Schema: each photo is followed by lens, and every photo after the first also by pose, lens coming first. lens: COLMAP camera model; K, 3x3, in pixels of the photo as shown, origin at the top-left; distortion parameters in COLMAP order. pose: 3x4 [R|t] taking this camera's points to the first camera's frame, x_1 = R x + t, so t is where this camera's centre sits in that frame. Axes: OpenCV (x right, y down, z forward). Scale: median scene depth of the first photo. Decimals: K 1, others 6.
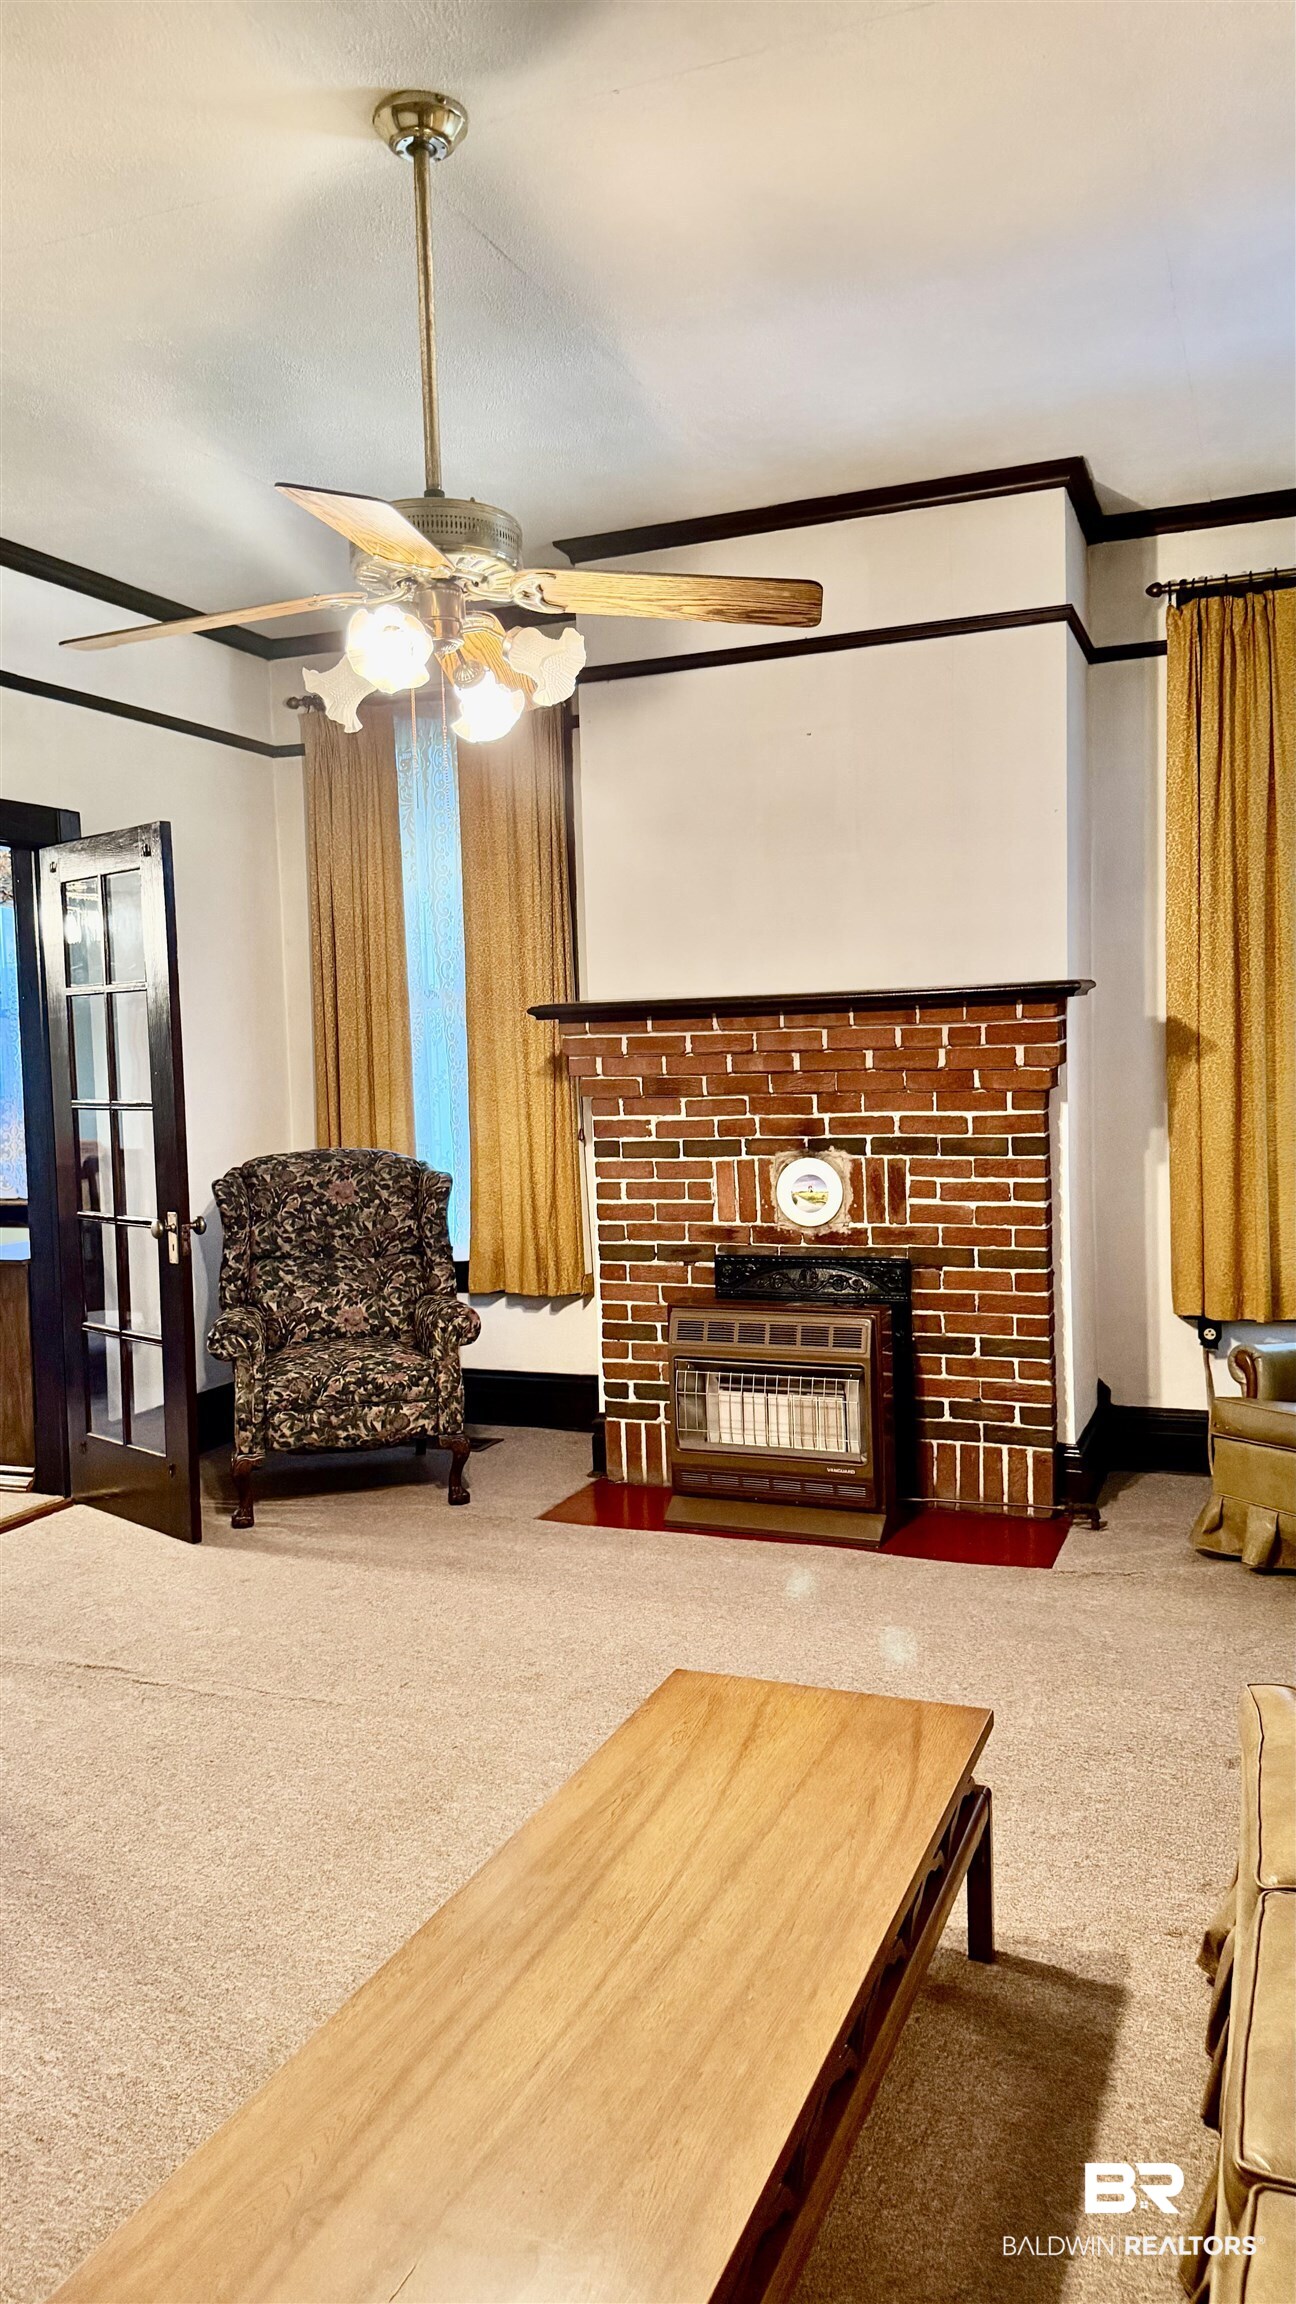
lens RADIAL K [[1648.7, 0, 646.4], [0, 1648.7, 1151.1], [0, 0, 1]] dist [0.026627, -0.008849]
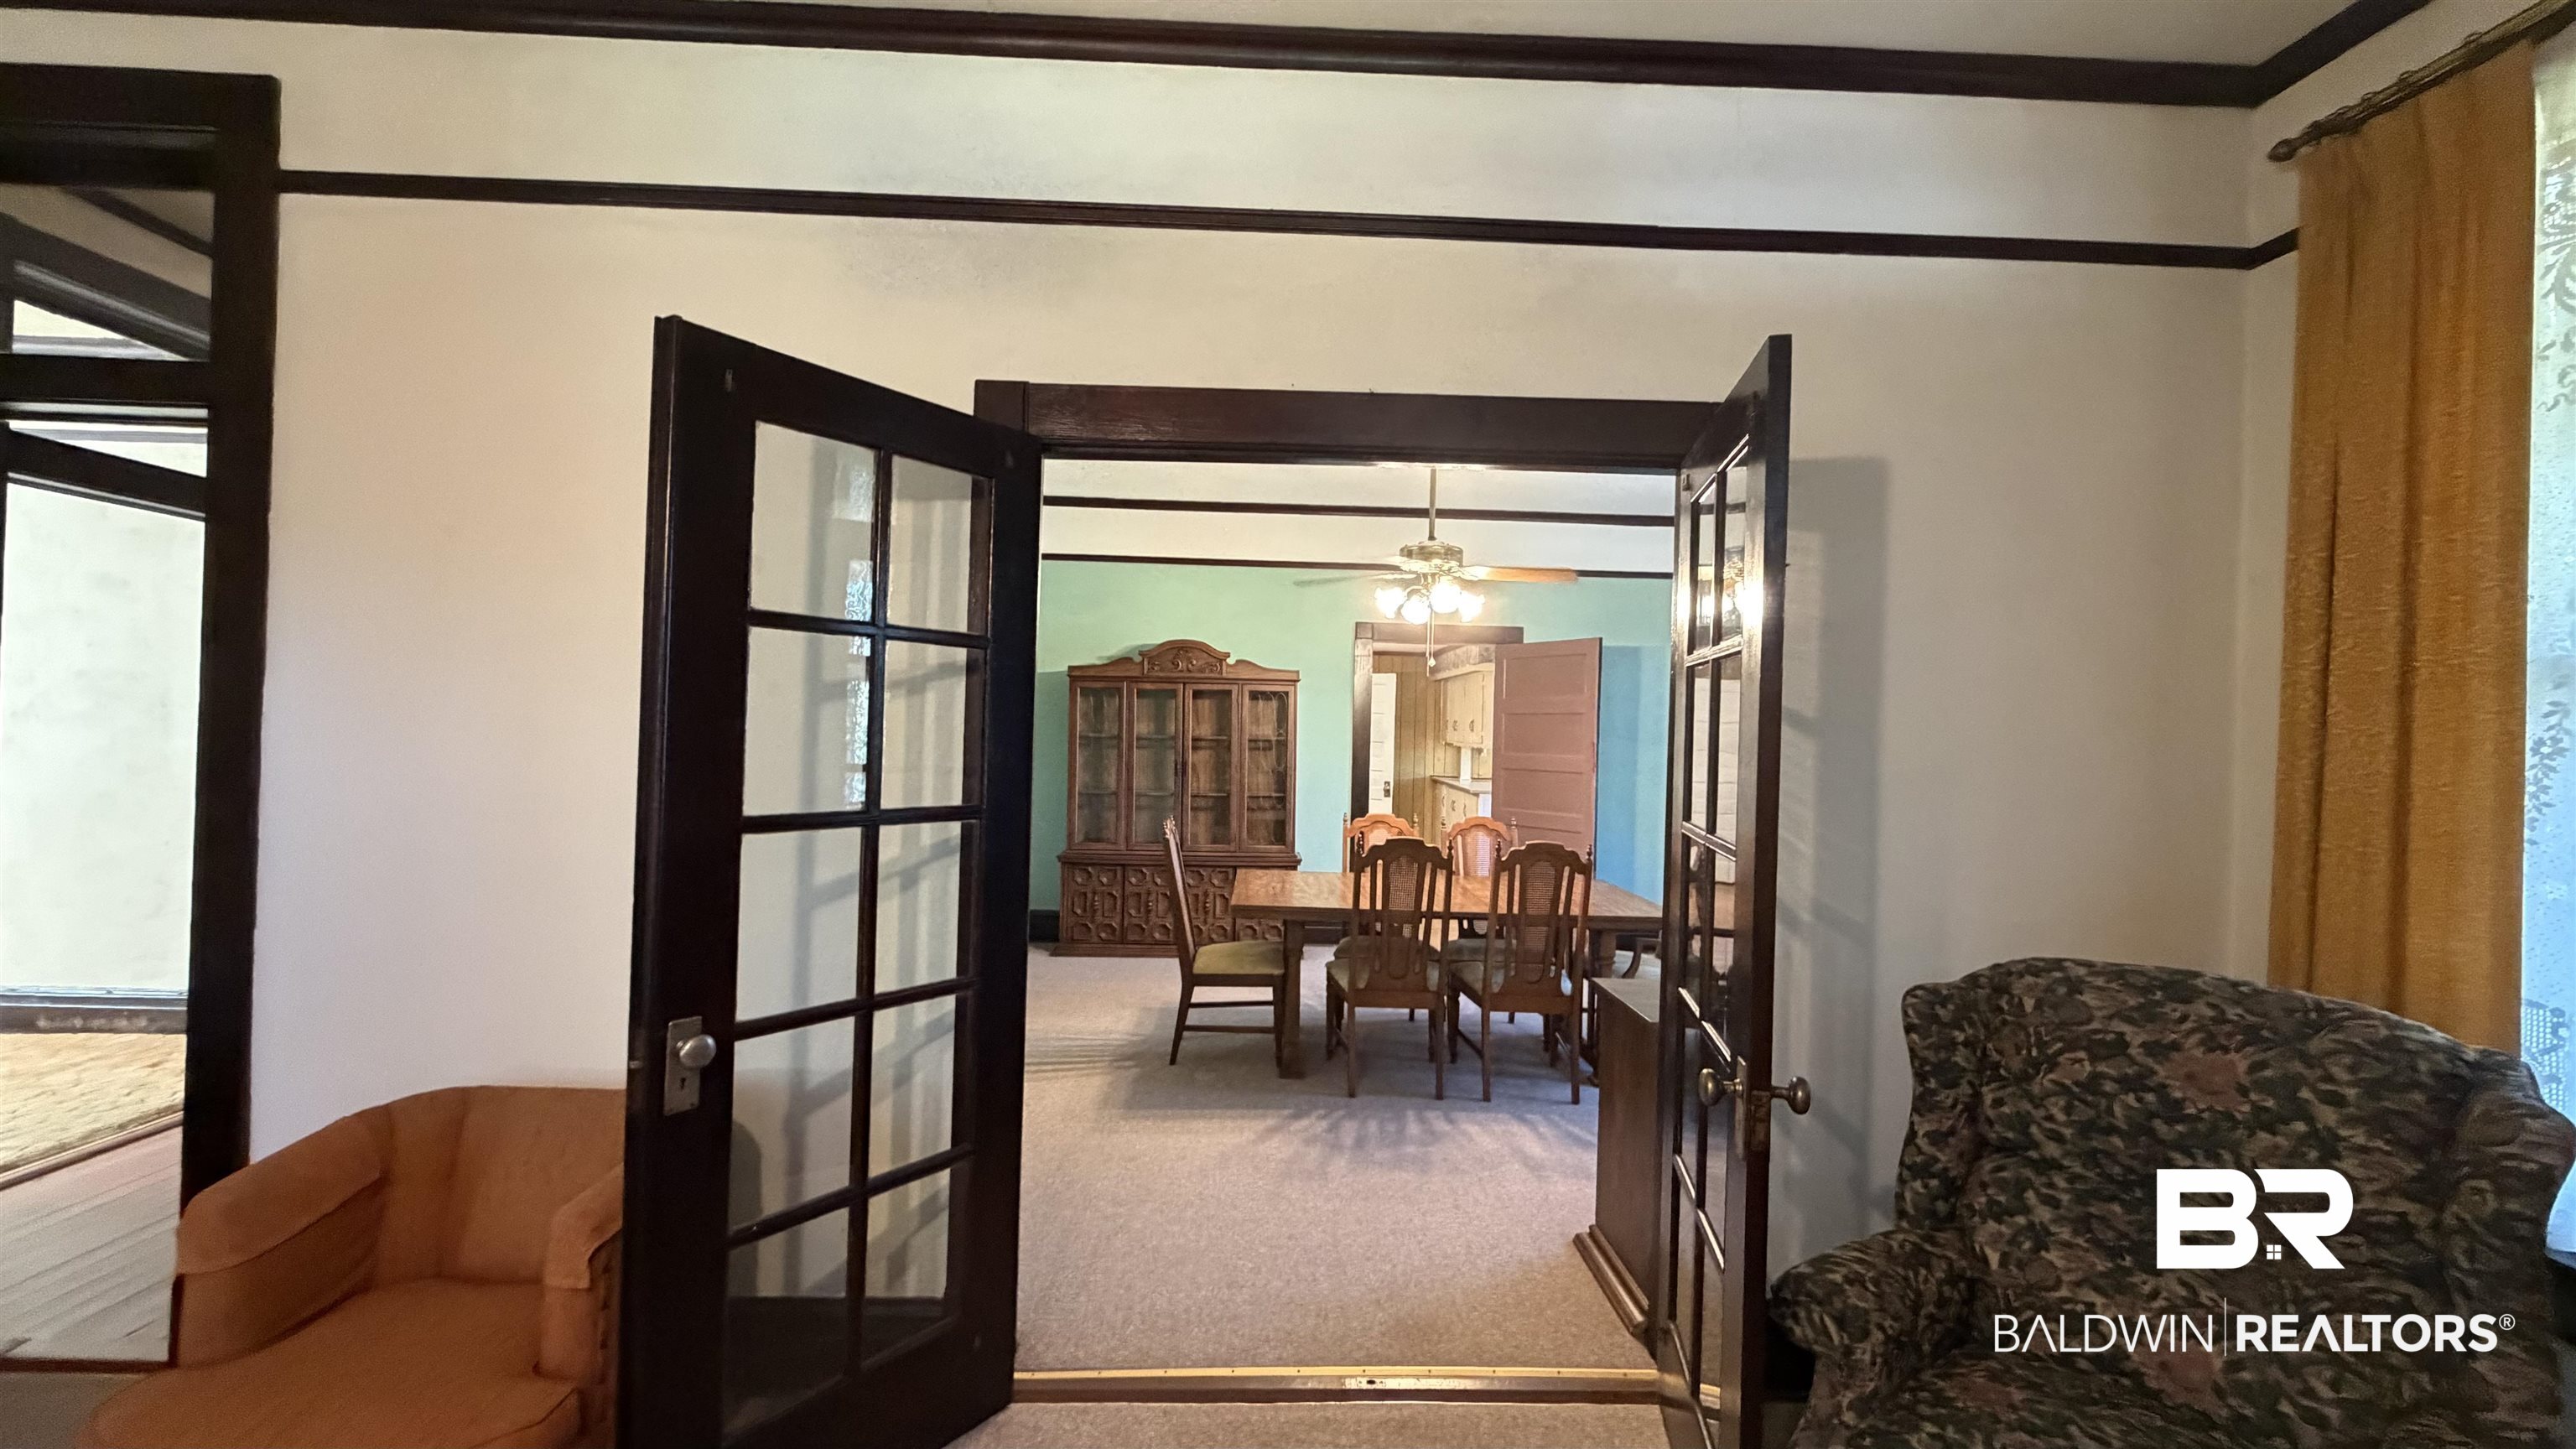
lens RADIAL K [[1032.5, 0, 1282.4], [0, 1032.5, 732.3], [0, 0, 1]] dist [0.003342, 0.001606]
pose [[0.405668, 0.038799, -0.913197, -0.025209], [-0.095465, 0.995433, -0.000115, -0.048373], [0.909022, 0.087225, 0.407519, 0.638984]]
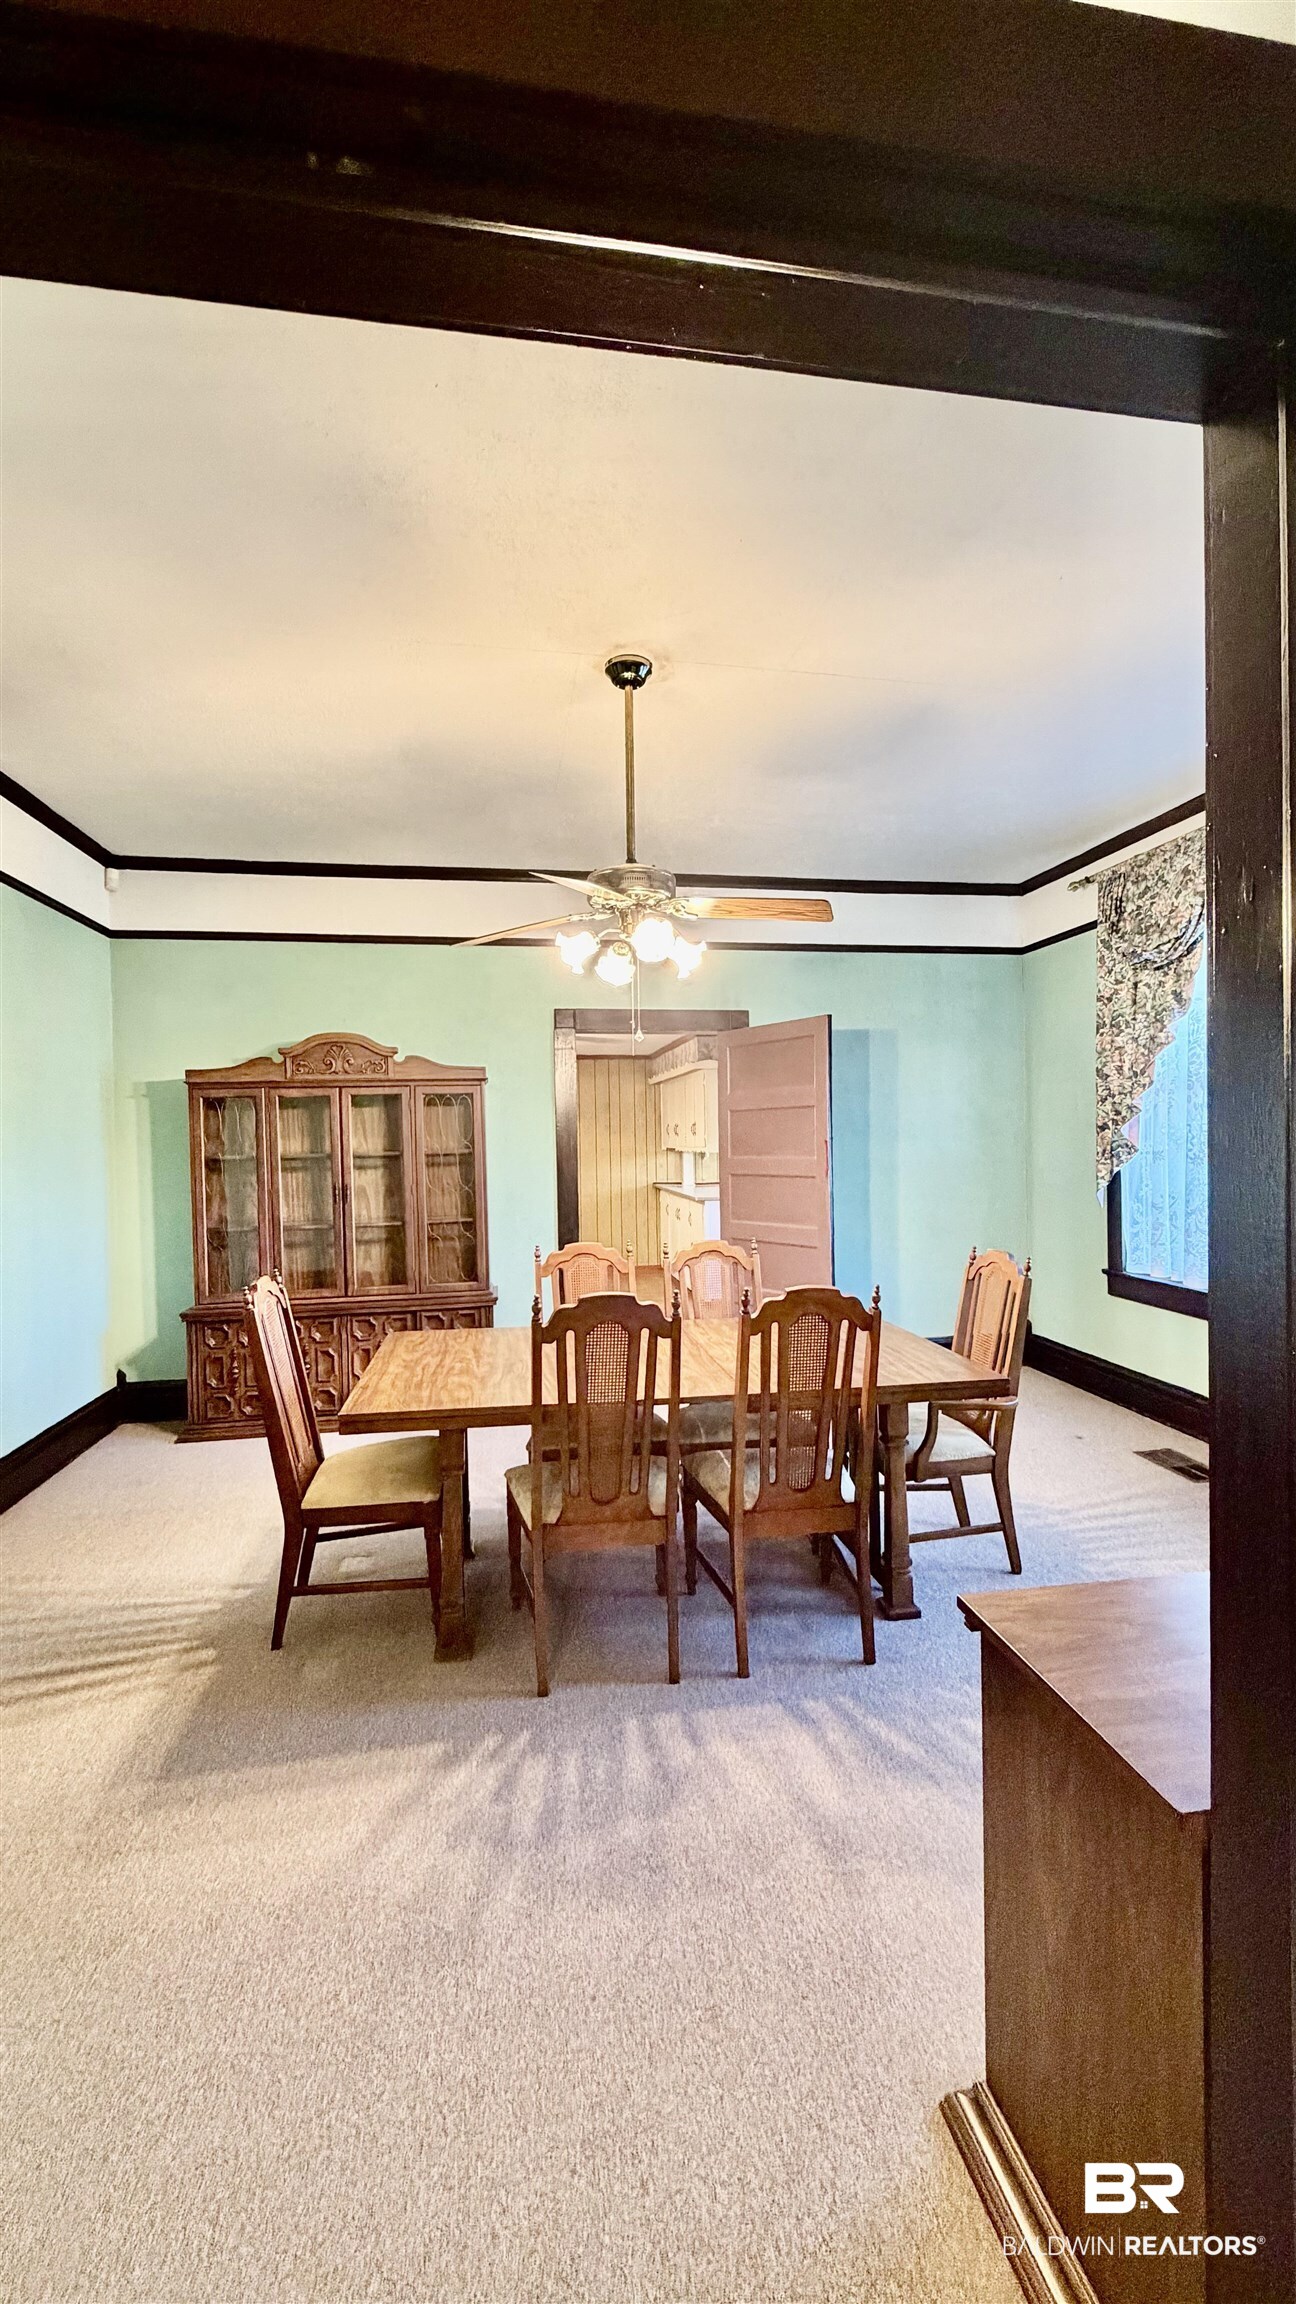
lens RADIAL K [[923.5, 0, 654.0], [0, 923.5, 1154.2], [0, 0, 1]] dist [0.003342, 0.001606]
pose [[0.531357, 0.029444, -0.846636, -0.129023], [-0.050908, 0.998699, 0.002782, -0.048929], [0.845617, 0.041623, 0.532165, 0.708340]]
